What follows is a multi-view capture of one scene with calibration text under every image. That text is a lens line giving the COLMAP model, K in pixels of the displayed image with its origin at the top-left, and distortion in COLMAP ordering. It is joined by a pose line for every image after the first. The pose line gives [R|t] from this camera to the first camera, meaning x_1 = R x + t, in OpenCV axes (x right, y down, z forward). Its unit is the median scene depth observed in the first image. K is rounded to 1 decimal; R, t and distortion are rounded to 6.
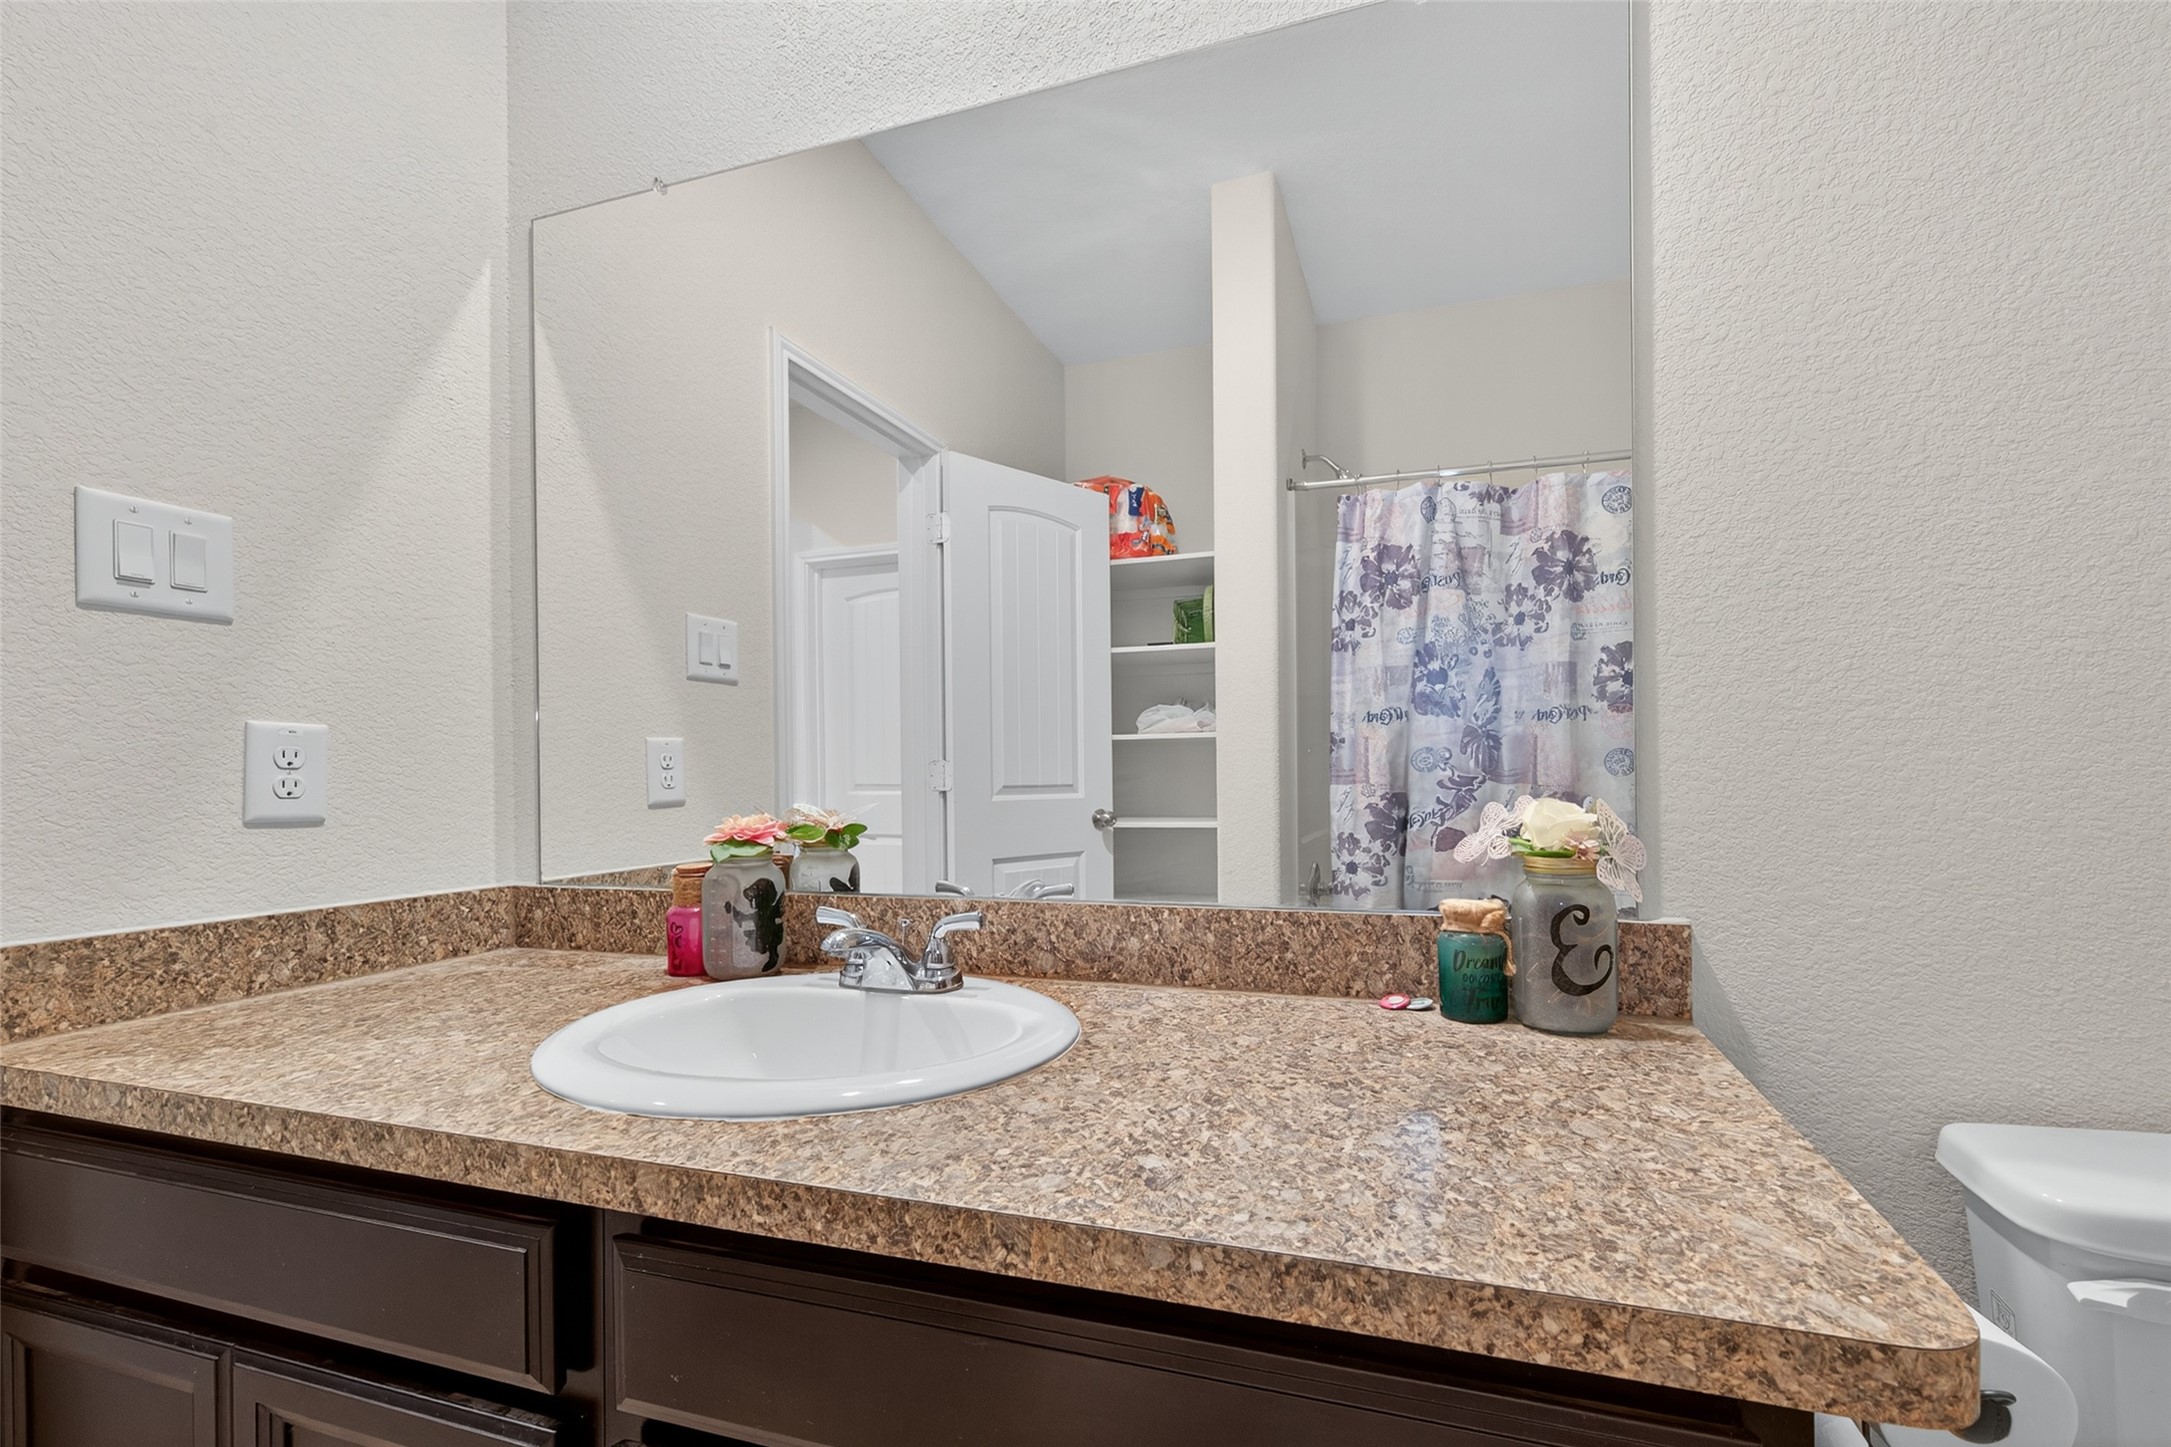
lens RADIAL K [[828.6, 0, 1098.6], [0, 828.6, 778.1], [0, 0, 1]] dist [-0.001027, -0.000241]
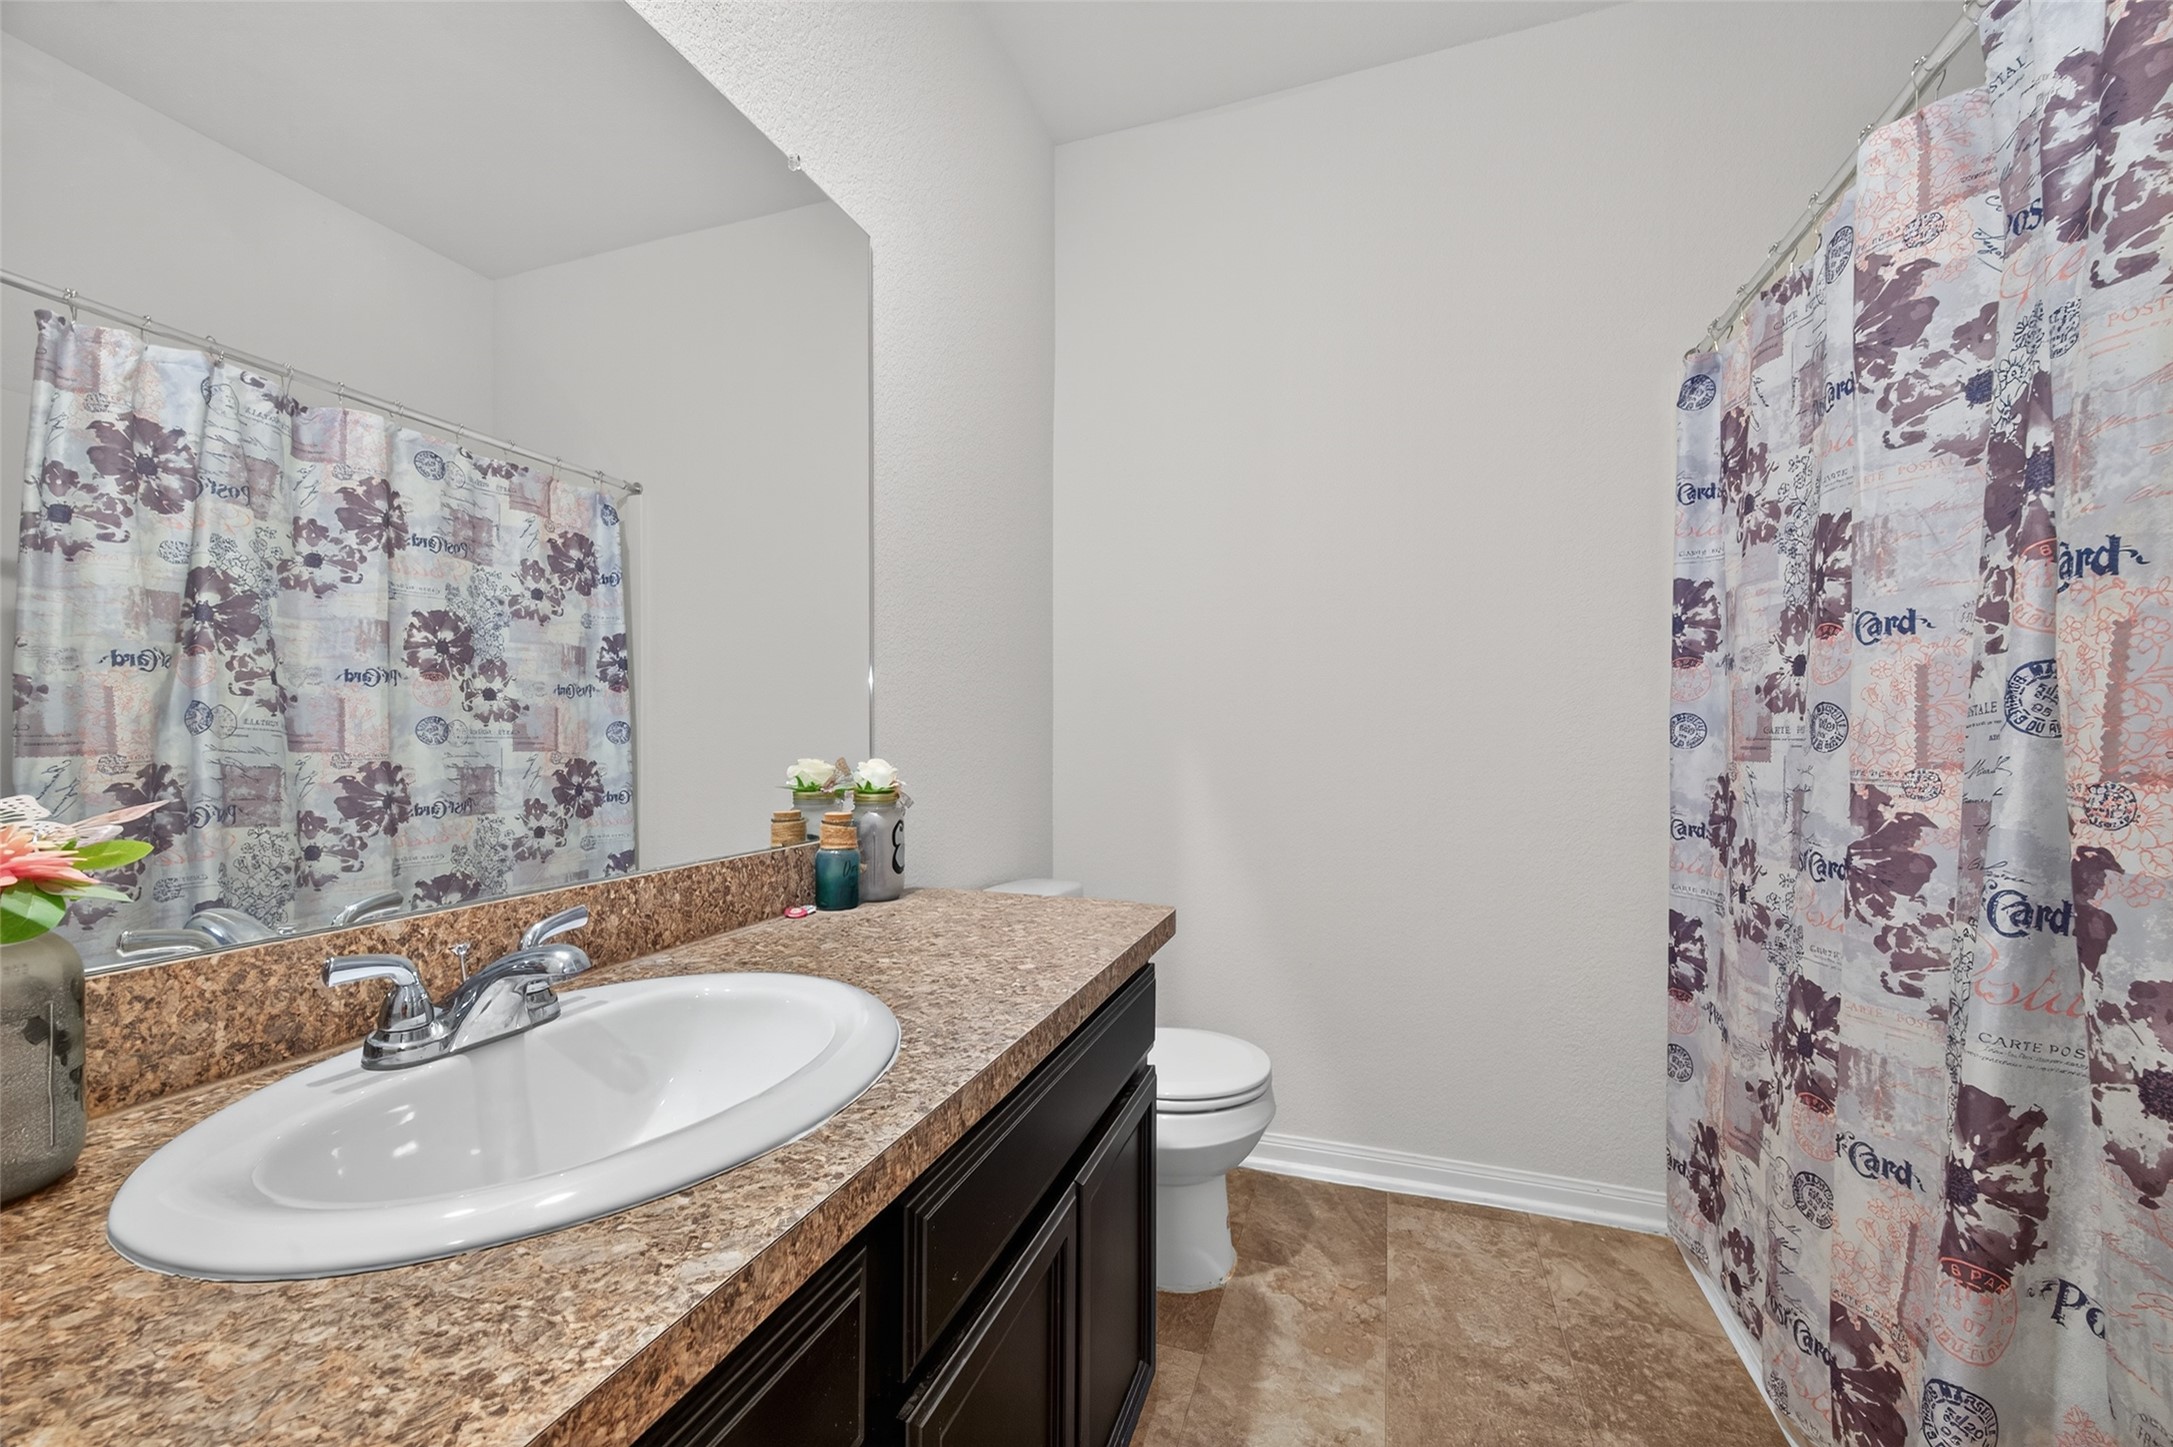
lens RADIAL K [[854.9, 0, 1096.9], [0, 854.9, 731.4], [0, 0, 1]] dist [0.002824, -0.000676]
pose [[0.047089, 0.017398, 0.998739, -0.349741], [0.001119, 0.999847, -0.017470, 0.000541], [-0.998890, 0.001940, 0.047062, 0.156088]]
